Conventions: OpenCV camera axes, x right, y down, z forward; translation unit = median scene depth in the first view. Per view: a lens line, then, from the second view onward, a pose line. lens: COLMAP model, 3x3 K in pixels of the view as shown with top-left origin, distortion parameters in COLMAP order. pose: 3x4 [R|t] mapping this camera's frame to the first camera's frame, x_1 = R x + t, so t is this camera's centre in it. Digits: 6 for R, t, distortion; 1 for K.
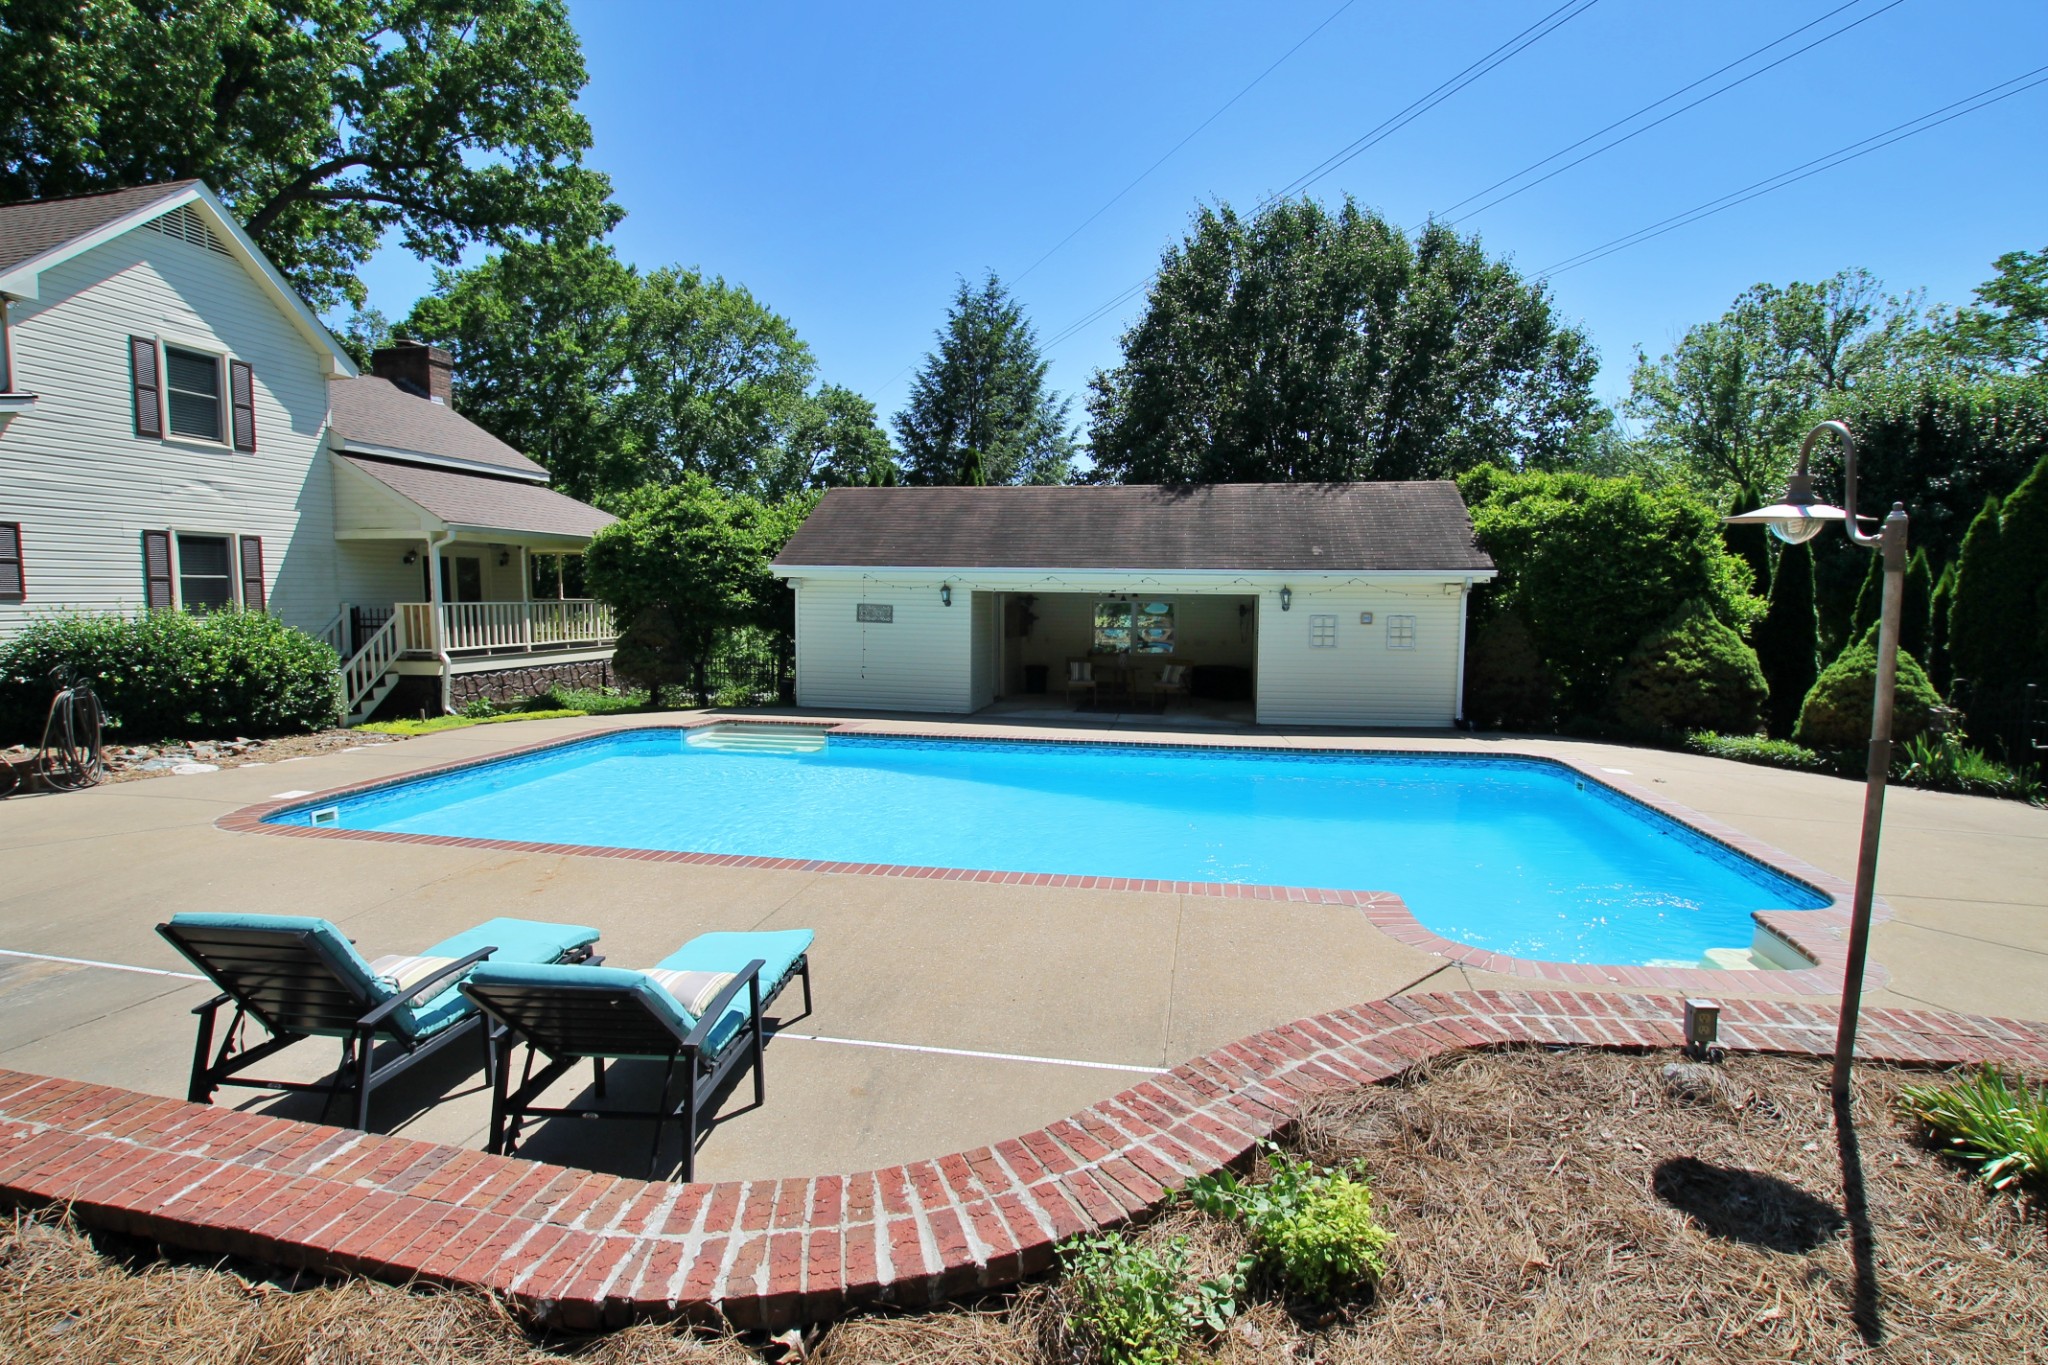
lens RADIAL K [[964.2, 0, 1034.0], [0, 964.2, 679.7], [0, 0, 1]] dist [-0.022684, -0.000402]
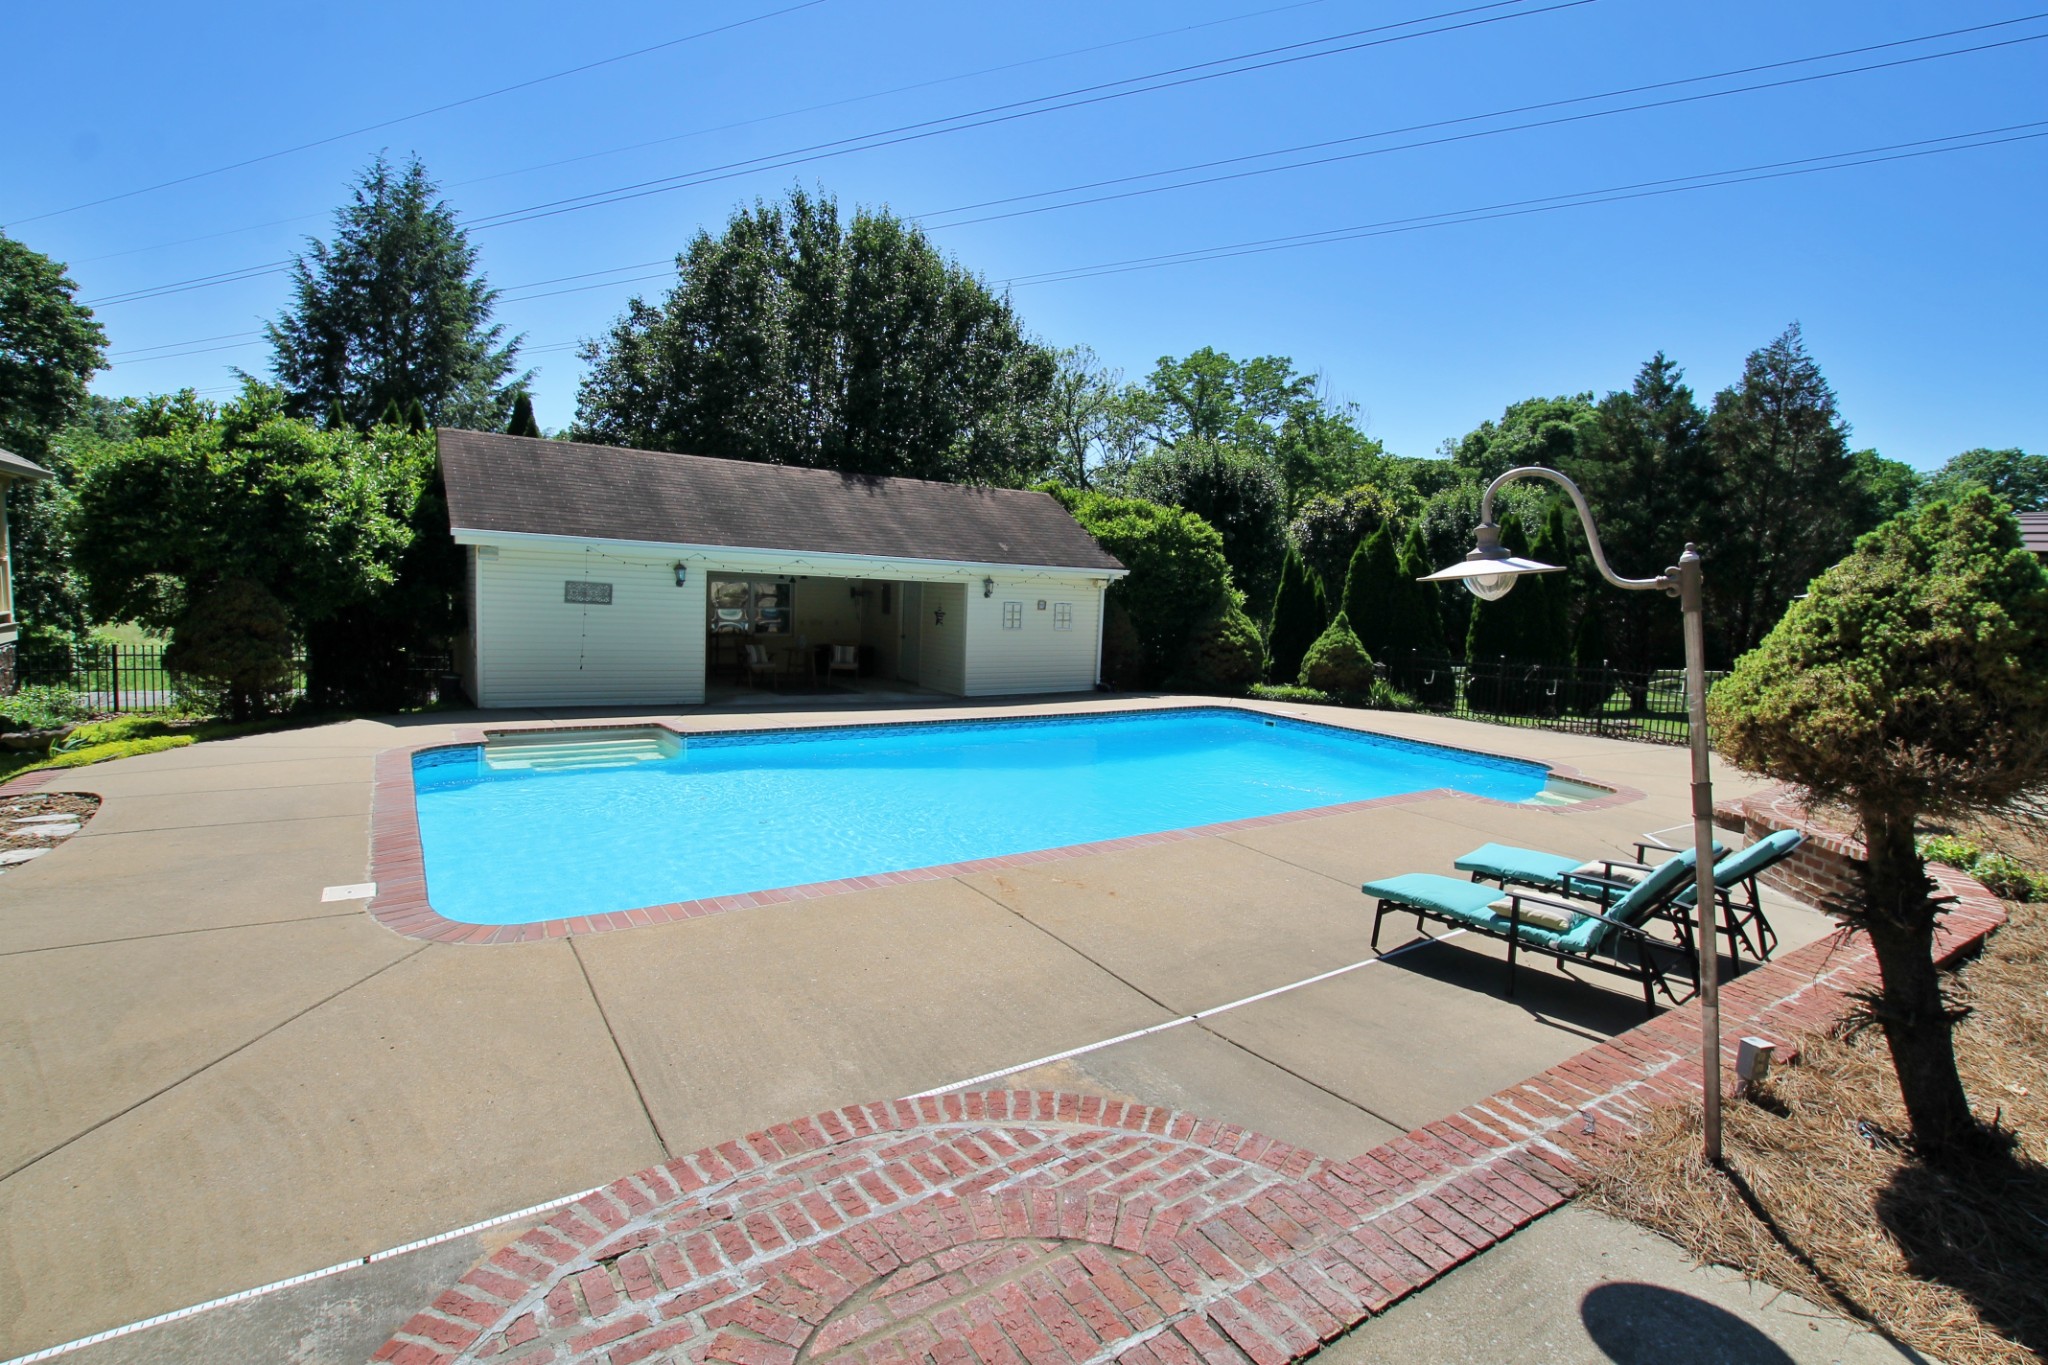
lens RADIAL K [[974.3, 0, 1027.8], [0, 974.3, 676.8], [0, 0, 1]] dist [-0.030356, 0.004743]
pose [[0.707487, -0.043023, 0.705416, -0.541404], [0.024815, 0.999042, 0.036044, -0.018139], [-0.706291, -0.007995, 0.707877, 0.140907]]
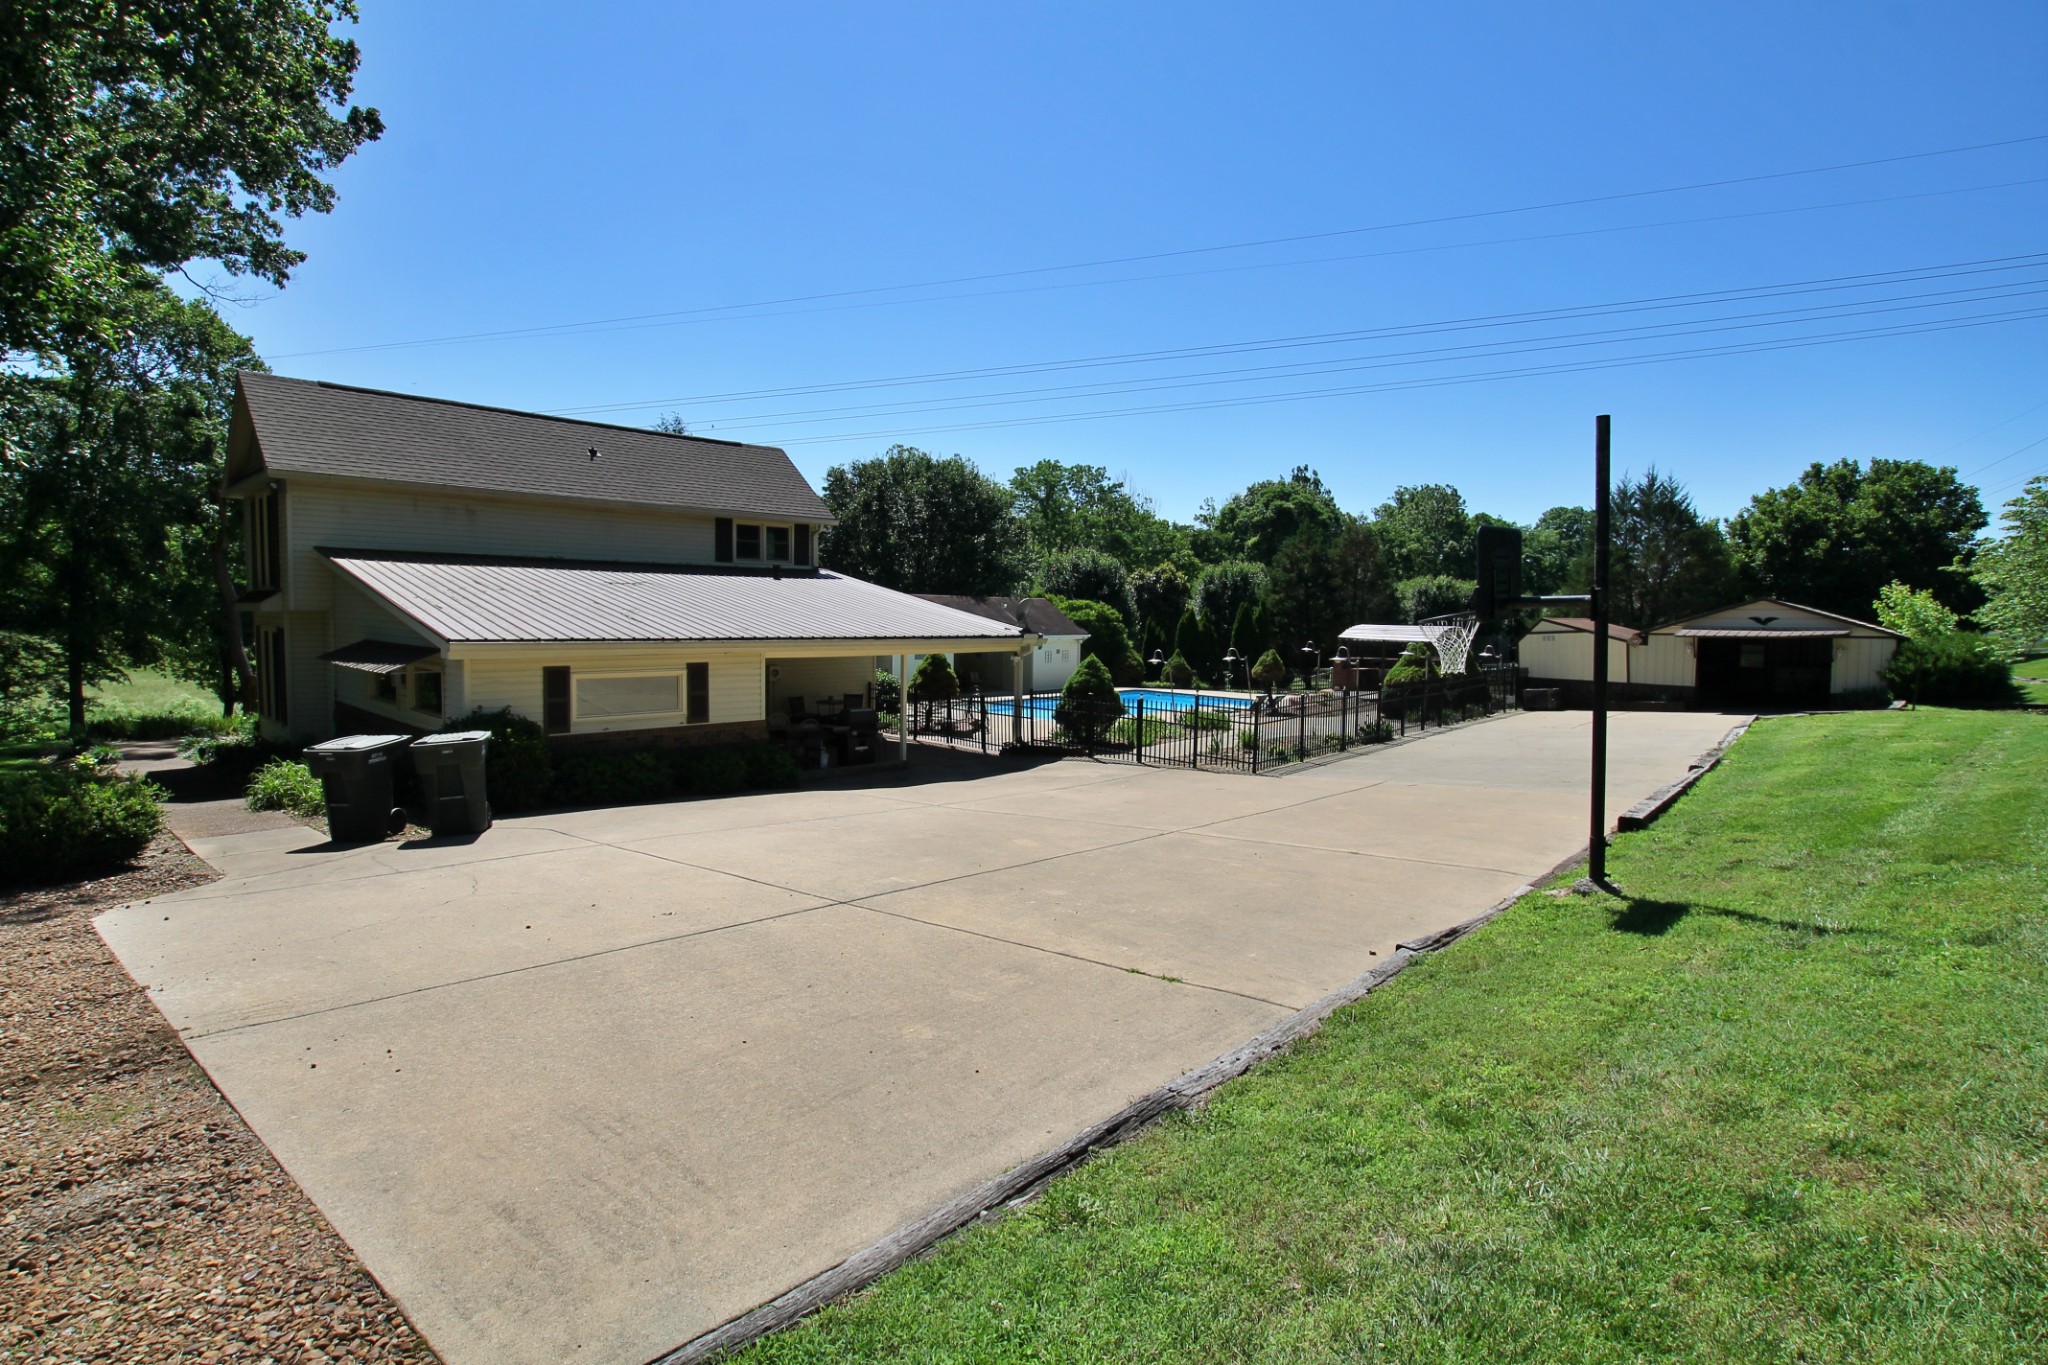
lens RADIAL K [[983.2, 0, 1057.5], [0, 983.2, 650.0], [0, 0, 1]] dist [-0.011346, -0.000179]
pose [[0.510355, -0.028512, 0.859491, -2.165540], [0.061968, 0.998071, -0.003687, -0.056794], [-0.857728, 0.055143, 0.511137, -0.487187]]
